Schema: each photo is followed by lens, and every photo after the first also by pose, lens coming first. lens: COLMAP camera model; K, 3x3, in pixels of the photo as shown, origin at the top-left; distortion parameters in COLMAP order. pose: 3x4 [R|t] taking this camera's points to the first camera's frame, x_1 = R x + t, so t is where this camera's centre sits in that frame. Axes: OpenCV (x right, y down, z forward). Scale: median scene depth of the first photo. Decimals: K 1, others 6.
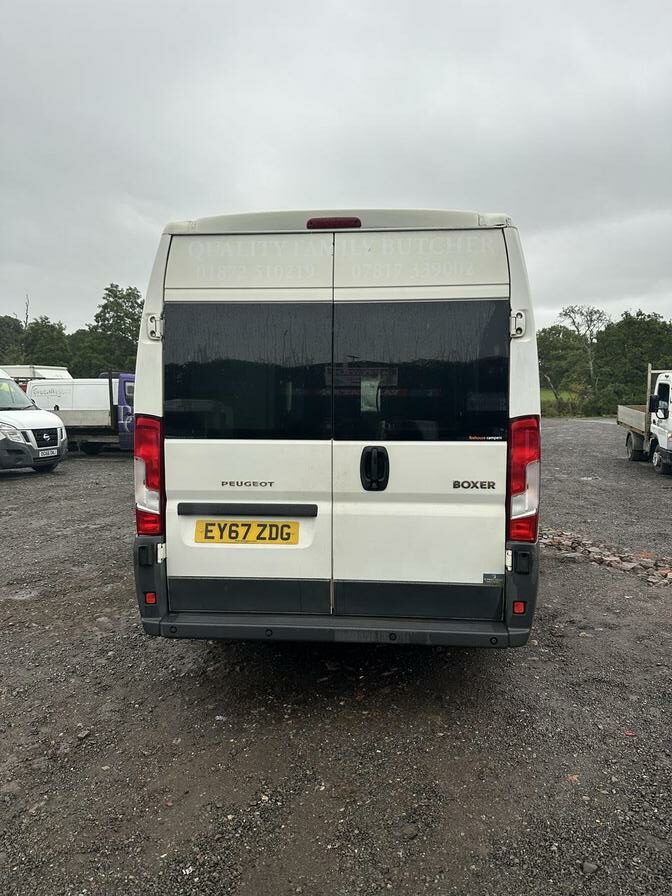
lens RADIAL K [[638.3, 0, 333.4], [0, 638.3, 447.8], [0, 0, 1]] dist [0.017068, -0.019025]
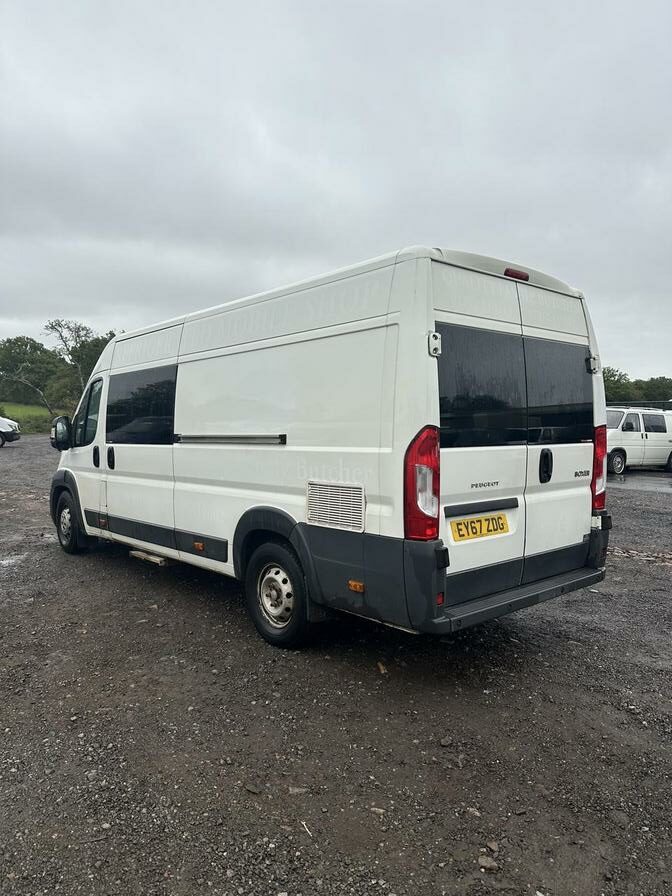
lens RADIAL K [[638.3, 0, 350.8], [0, 638.3, 449.6], [0, 0, 1]] dist [0.017068, -0.019025]
pose [[0.677956, -0.027257, 0.734597, -1.160906], [0.043720, 0.999038, -0.003280, -0.014175], [-0.733801, 0.034340, 0.678496, 0.391371]]
